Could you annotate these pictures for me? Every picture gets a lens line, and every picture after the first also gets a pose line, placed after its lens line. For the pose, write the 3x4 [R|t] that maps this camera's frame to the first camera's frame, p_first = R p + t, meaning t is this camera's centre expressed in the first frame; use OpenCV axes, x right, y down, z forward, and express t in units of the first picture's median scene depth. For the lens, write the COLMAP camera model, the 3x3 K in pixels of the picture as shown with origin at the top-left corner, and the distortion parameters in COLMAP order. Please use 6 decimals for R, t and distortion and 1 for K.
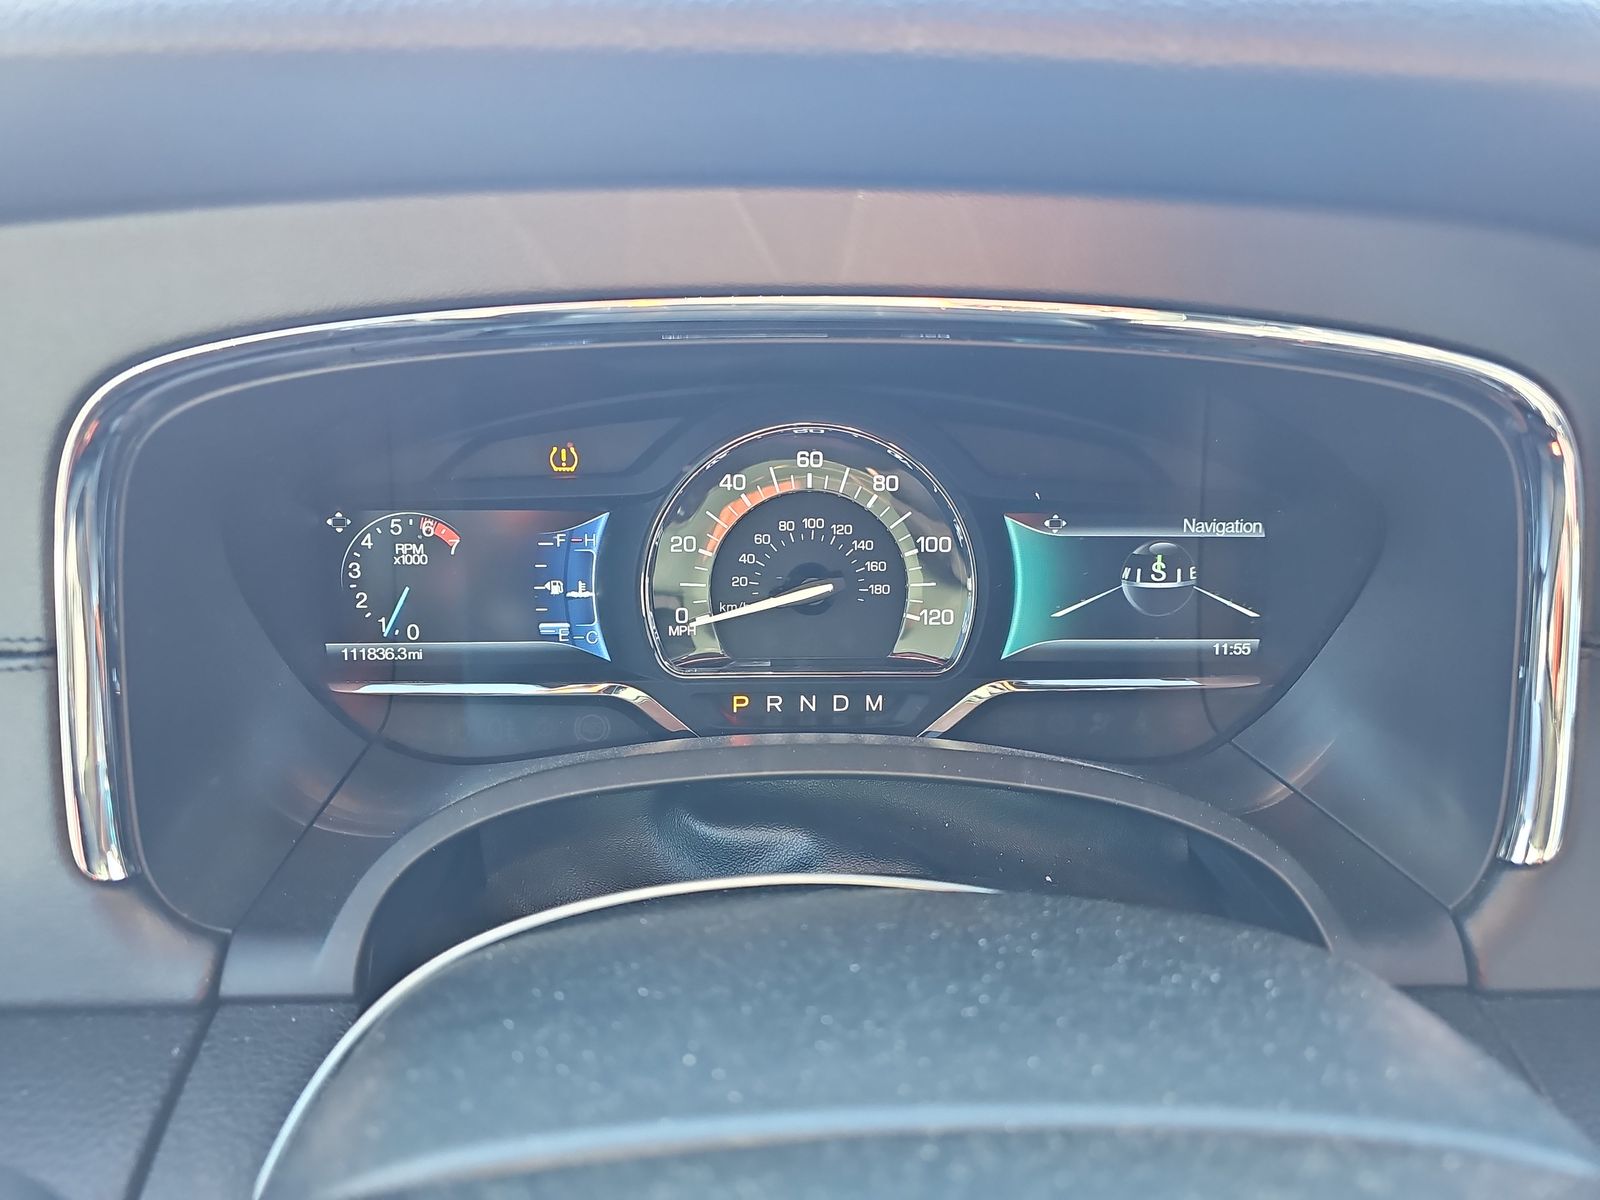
lens RADIAL K [[1054.9, 0, 801.6], [0, 1054.9, 605.5], [0, 0, 1]] dist [0.030248, -0.001675]
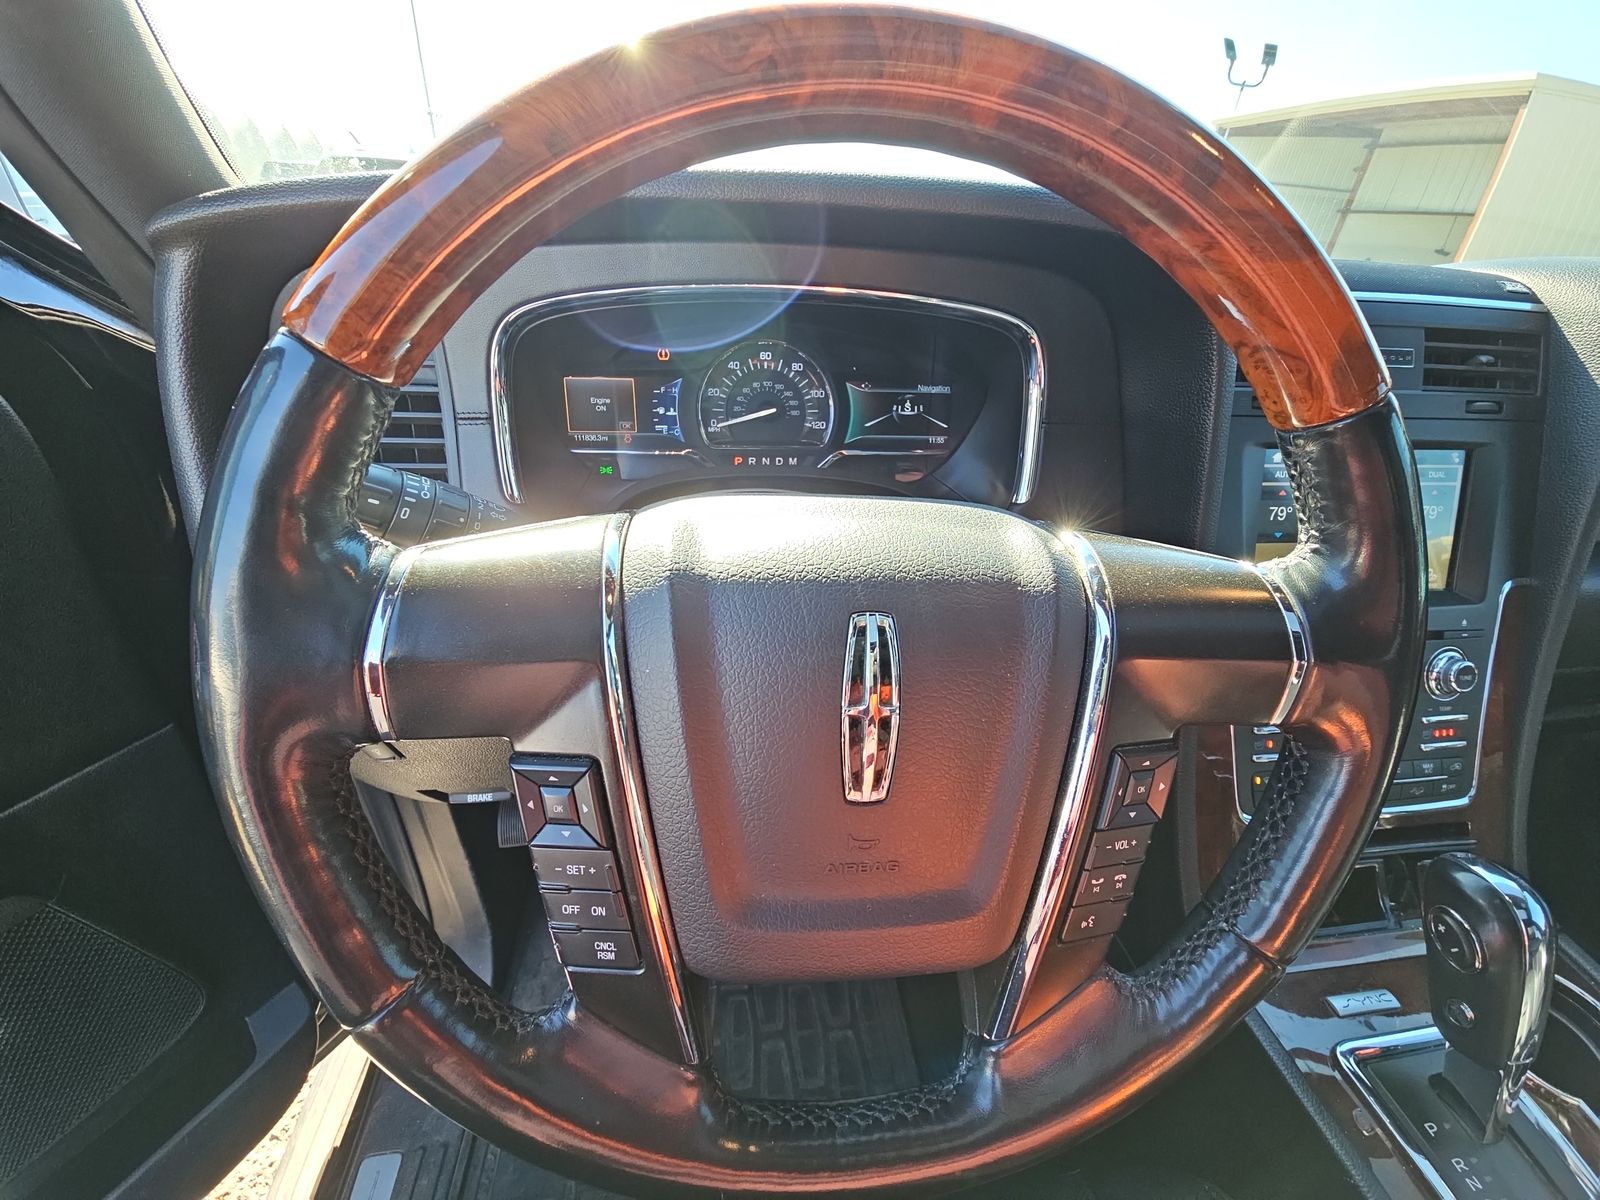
lens RADIAL K [[646.8, 0, 800.5], [0, 646.8, 601.9], [0, 0, 1]] dist [-0.000485, 0.000001]
pose [[0.996397, -0.019543, 0.082525, -0.045346], [0.005838, 0.986584, 0.163153, 0.173412], [-0.084606, -0.162083, 0.983143, -0.544869]]
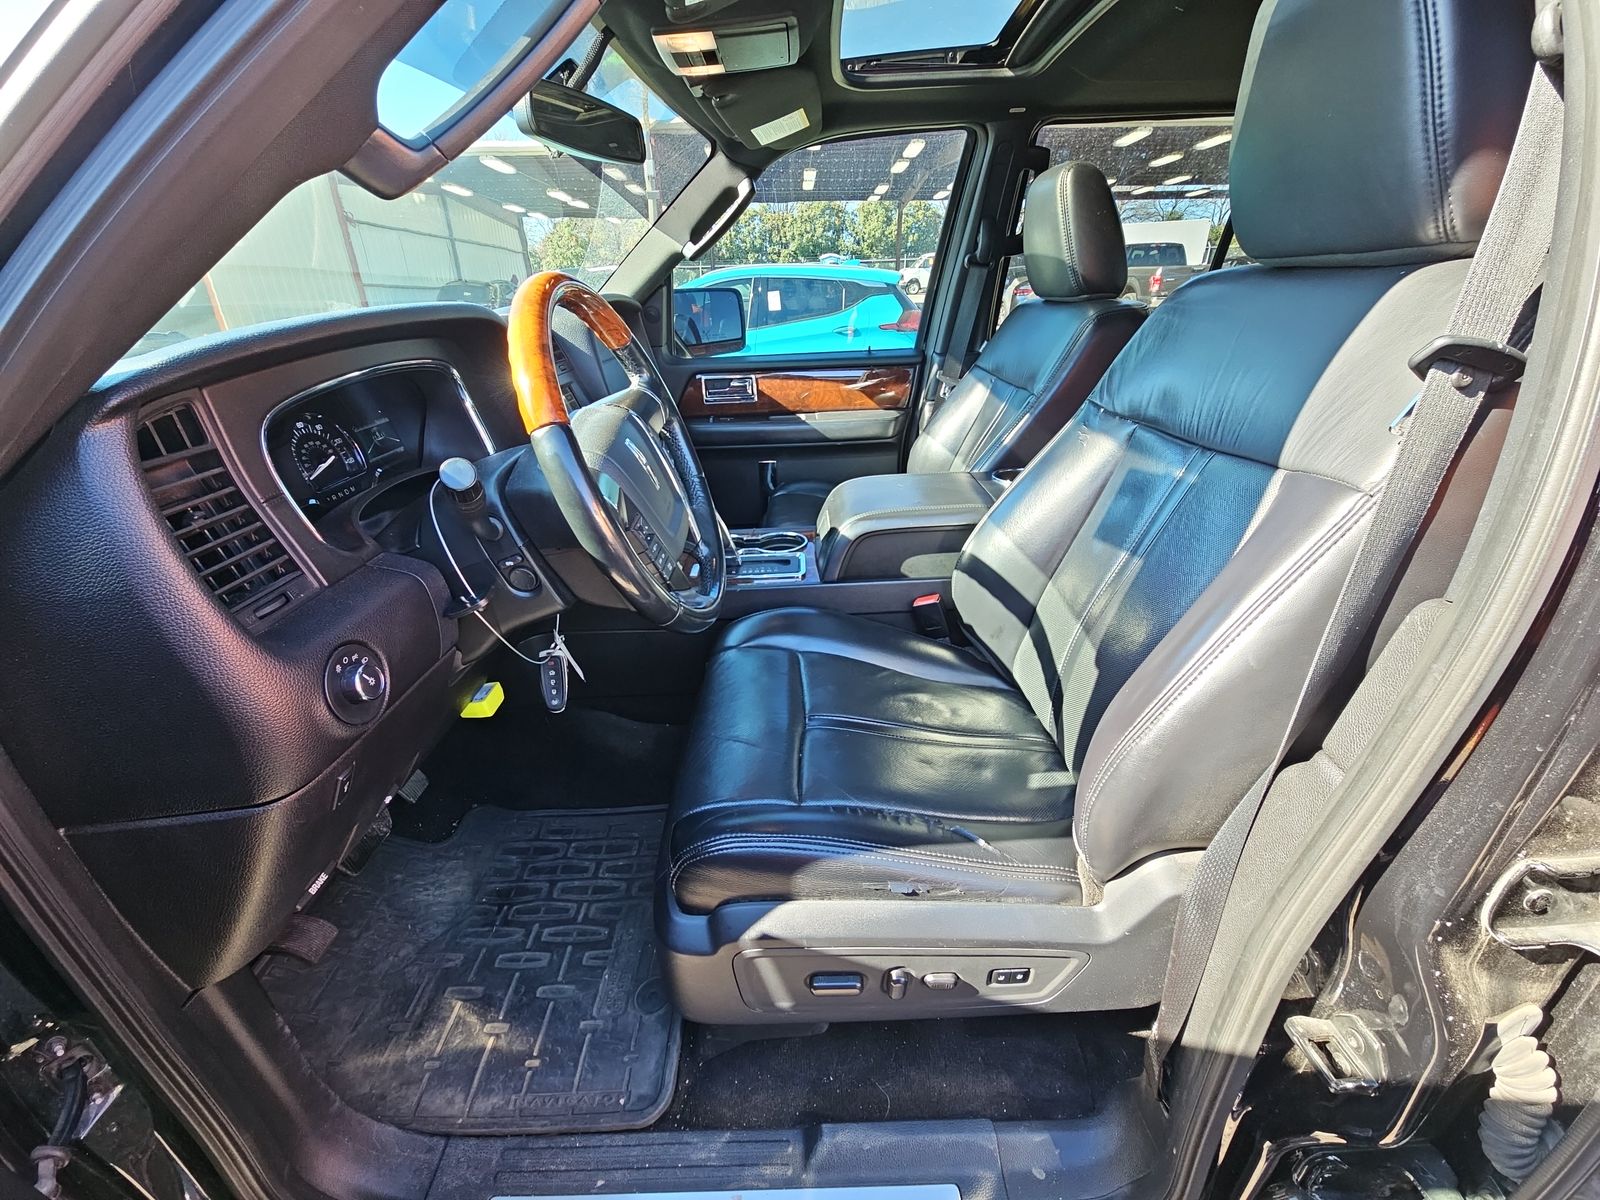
lens RADIAL K [[646.8, 0, 799.6], [0, 646.8, 599.2], [0, 0, 1]] dist [-0.000485, 0.000001]
pose [[0.057199, -0.458411, 0.886898, -1.946289], [0.329179, 0.847334, 0.416732, -0.003425], [-0.942533, 0.268112, 0.199366, -0.738573]]
